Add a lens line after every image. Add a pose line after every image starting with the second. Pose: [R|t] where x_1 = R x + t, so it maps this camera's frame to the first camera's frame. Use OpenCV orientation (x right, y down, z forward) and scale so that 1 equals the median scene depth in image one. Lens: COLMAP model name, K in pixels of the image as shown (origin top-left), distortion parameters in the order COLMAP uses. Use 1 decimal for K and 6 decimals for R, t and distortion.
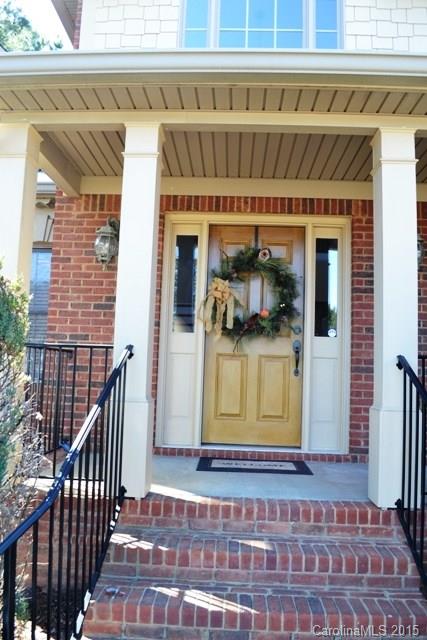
lens RADIAL K [[509.9, 0, 213.5], [0, 509.9, 320.0], [0, 0, 1]] dist [-0.082049, -0.000776]
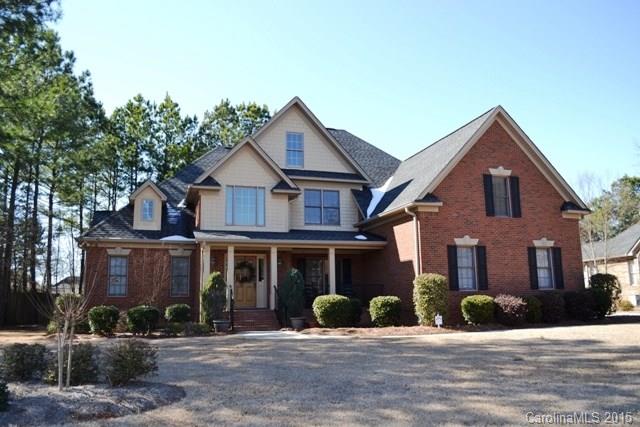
lens RADIAL K [[509.9, 0, 320.0], [0, 509.9, 213.5], [0, 0, 1]] dist [-0.082049, -0.000776]
pose [[0.933086, 0.008129, 0.359563, -0.924769], [0.012516, 0.998405, -0.055053, -0.316543], [-0.359437, 0.055869, 0.931495, -3.443564]]
